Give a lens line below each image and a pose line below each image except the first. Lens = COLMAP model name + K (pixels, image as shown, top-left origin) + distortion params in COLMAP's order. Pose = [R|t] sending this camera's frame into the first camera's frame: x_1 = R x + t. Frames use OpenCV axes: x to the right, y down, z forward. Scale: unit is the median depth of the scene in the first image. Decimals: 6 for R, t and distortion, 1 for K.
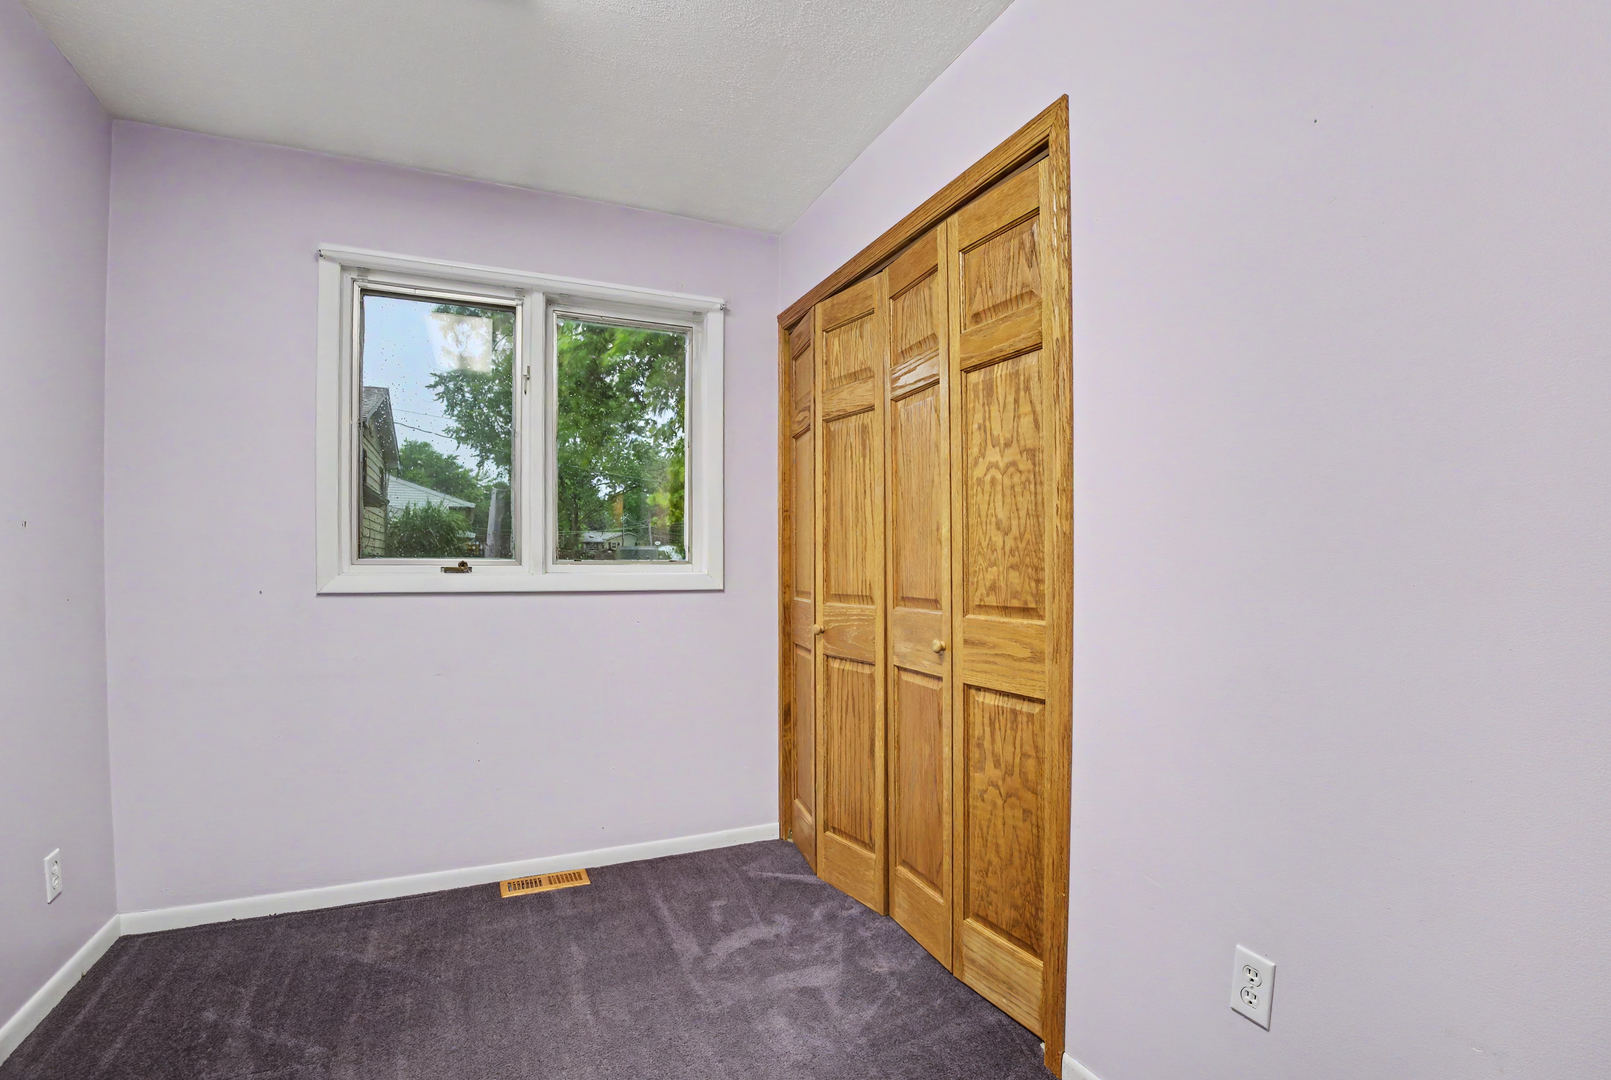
lens RADIAL K [[757.8, 0, 825.7], [0, 757.8, 578.1], [0, 0, 1]] dist [-0.066272, 0.013961]
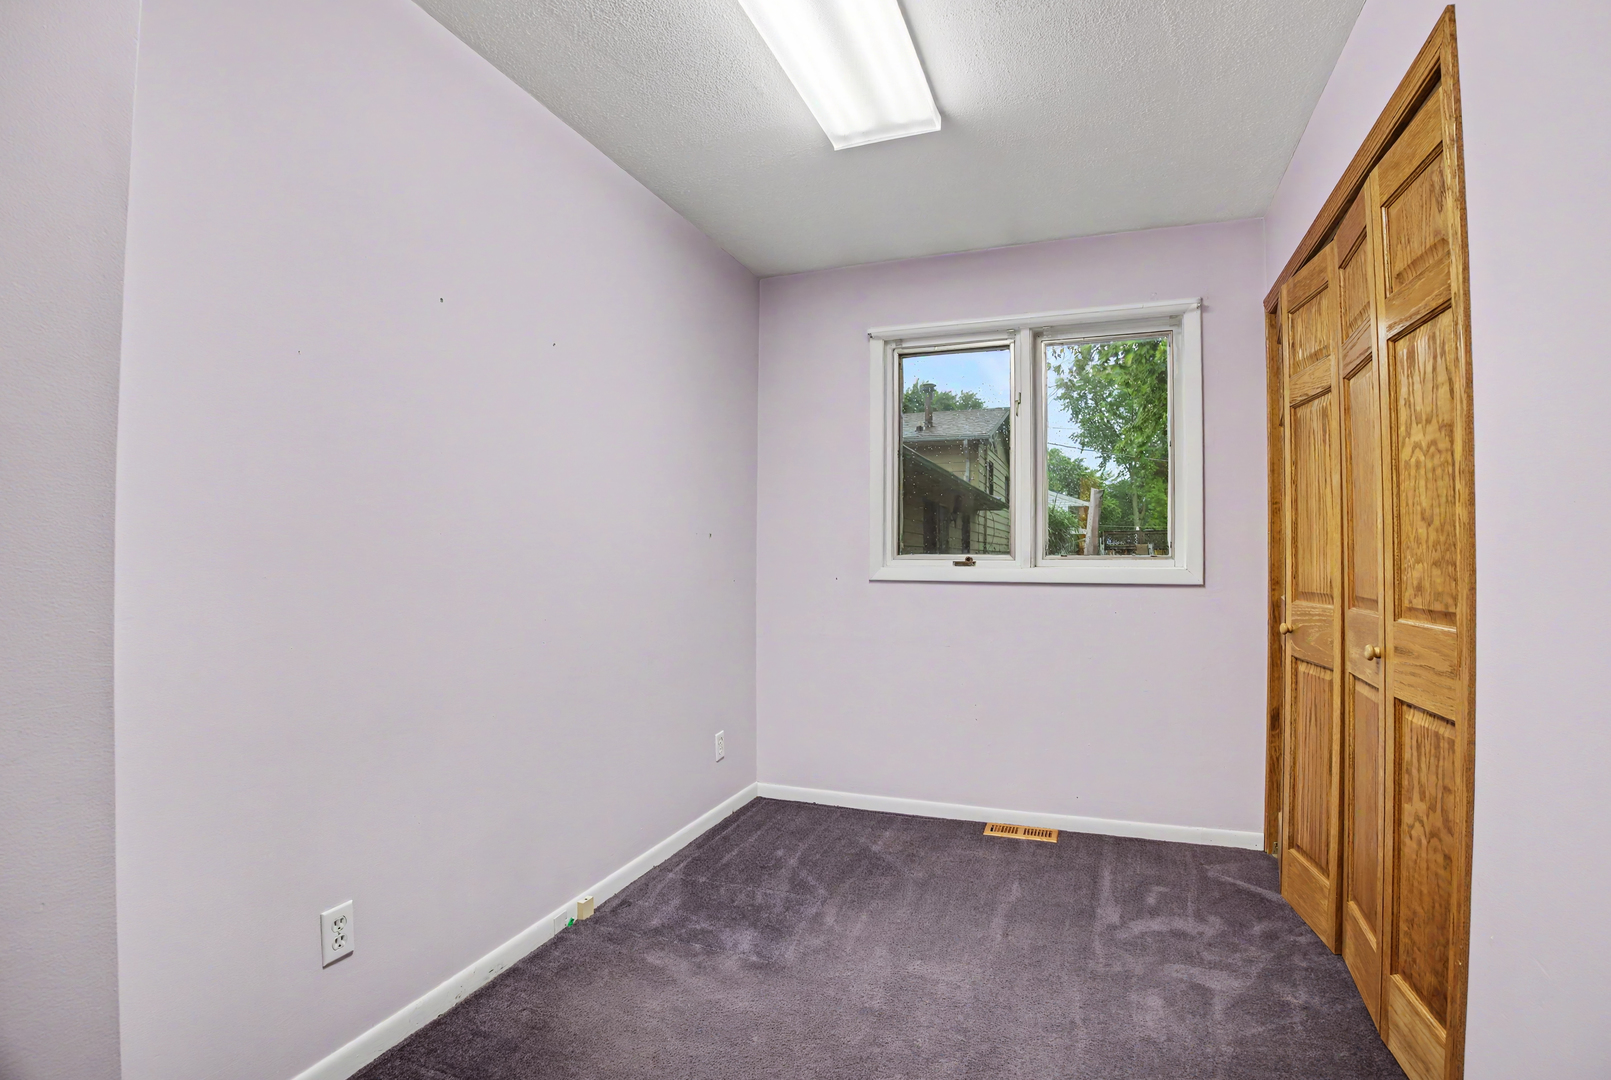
lens RADIAL K [[746.2, 0, 843.2], [0, 746.2, 547.7], [0, 0, 1]] dist [-0.072266, 0.019339]
pose [[0.708453, -0.008413, -0.705708, 0.317979], [-0.015444, 0.999505, -0.027420, -0.000411], [0.705589, 0.030325, 0.707972, -0.036064]]
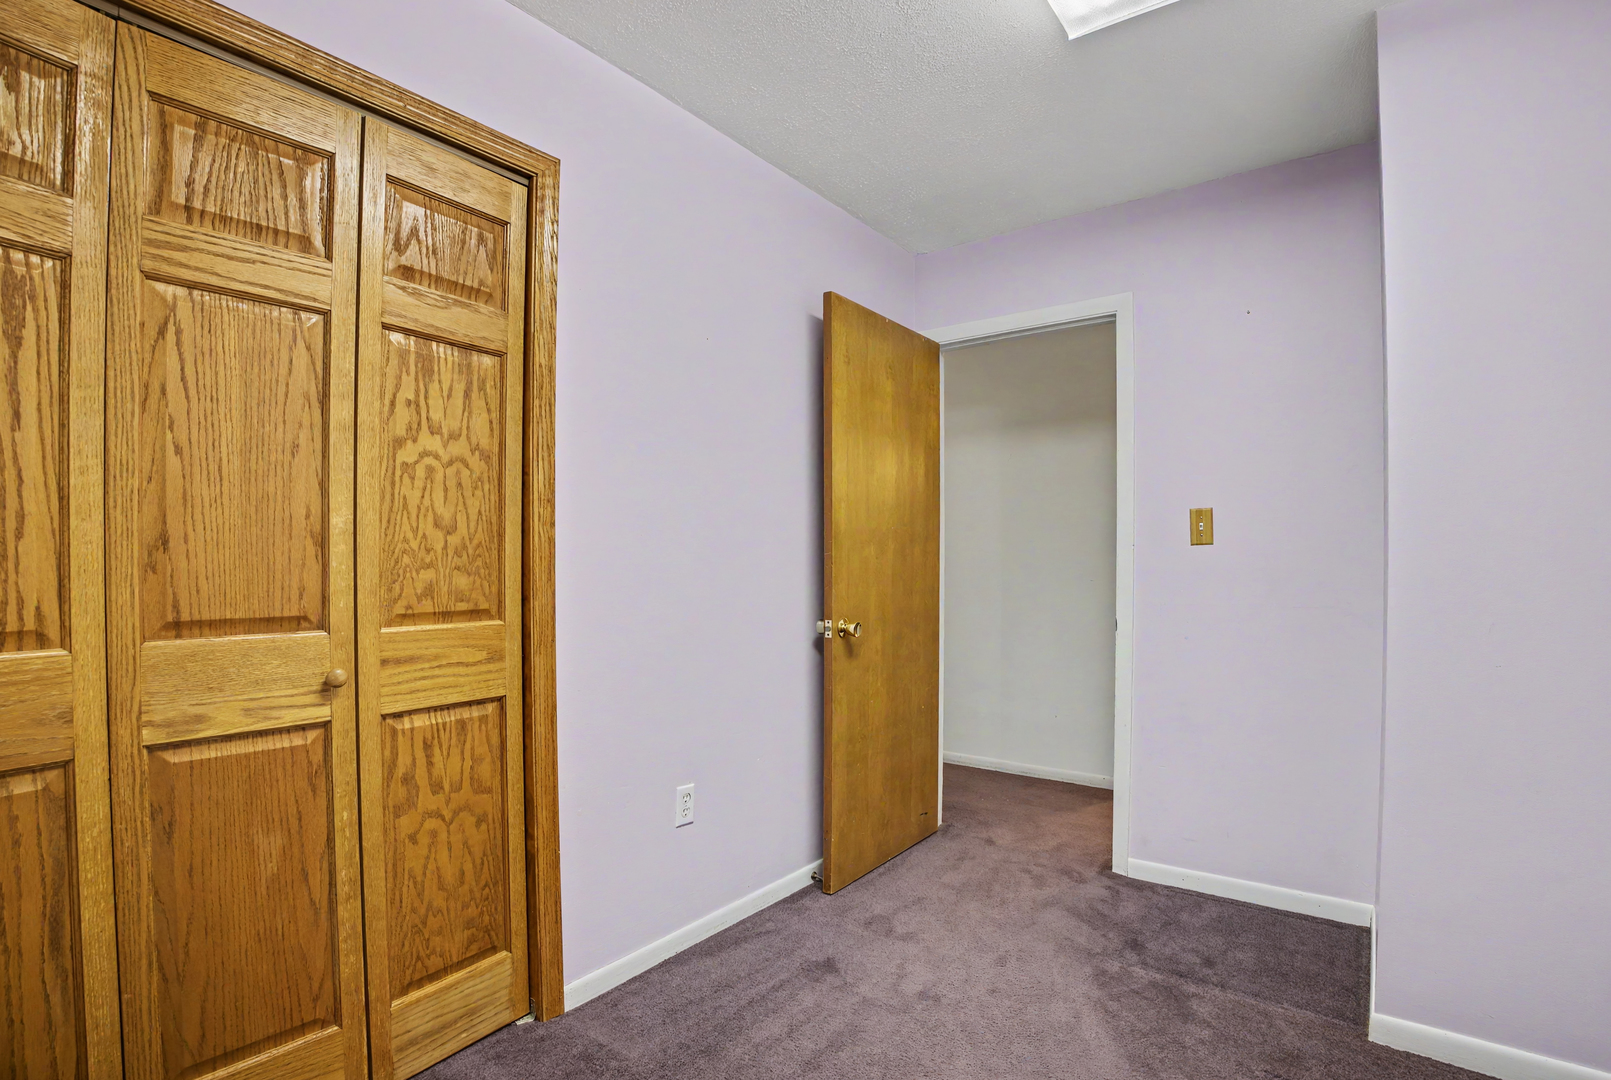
lens RADIAL K [[746.2, 0, 843.2], [0, 746.2, 547.7], [0, 0, 1]] dist [-0.072266, 0.019339]
pose [[-0.464391, 0.010382, 0.885569, -0.724326], [0.011577, 0.999917, -0.005652, -0.027503], [-0.885555, 0.007627, -0.464473, 0.922744]]
